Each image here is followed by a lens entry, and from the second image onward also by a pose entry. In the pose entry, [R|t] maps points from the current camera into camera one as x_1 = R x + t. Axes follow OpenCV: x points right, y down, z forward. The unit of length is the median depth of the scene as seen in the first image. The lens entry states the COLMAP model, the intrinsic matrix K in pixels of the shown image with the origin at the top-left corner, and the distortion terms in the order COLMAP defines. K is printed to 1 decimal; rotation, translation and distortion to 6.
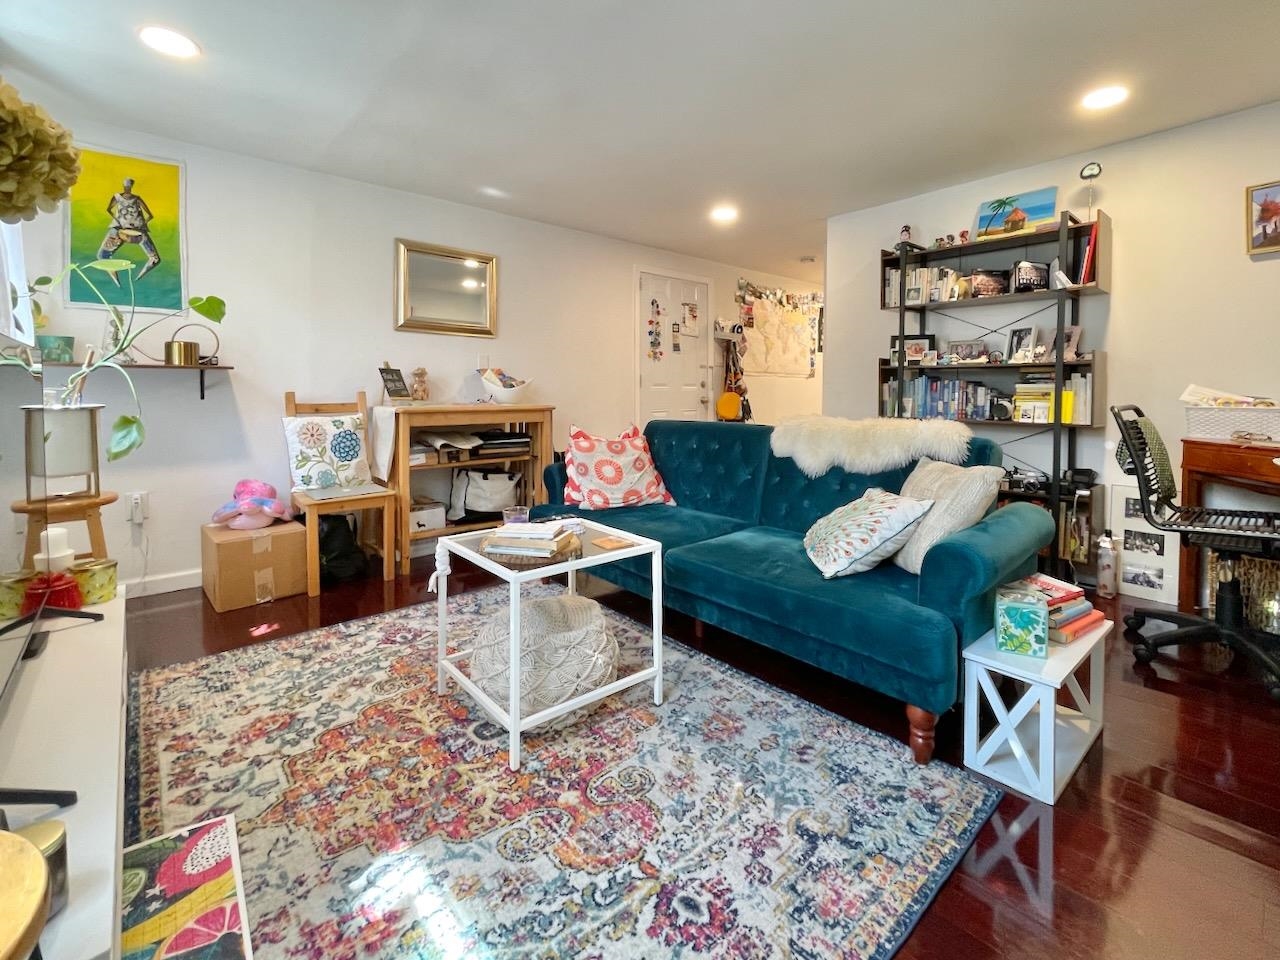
lens RADIAL K [[579.1, 0, 643.3], [0, 579.1, 423.3], [0, 0, 1]] dist [-0.005024, 0.000266]
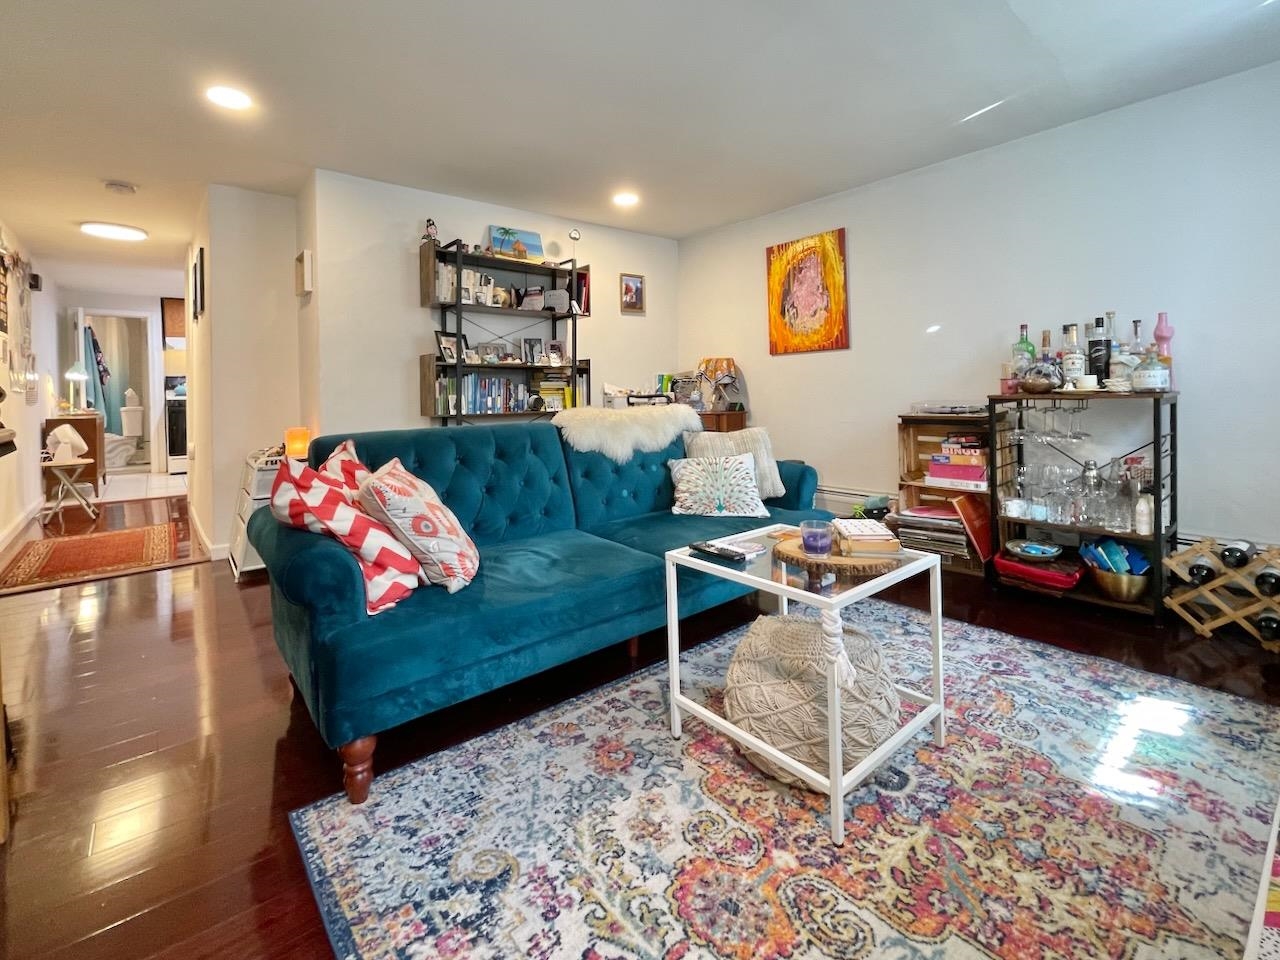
lens RADIAL K [[579.1, 0, 643.3], [0, 579.1, 423.3], [0, 0, 1]] dist [-0.005024, 0.000266]
pose [[0.004384, -0.057177, 0.998354, -1.111332], [0.071447, 0.995830, 0.056718, -0.058621], [-0.997435, 0.071080, 0.008450, 1.353014]]
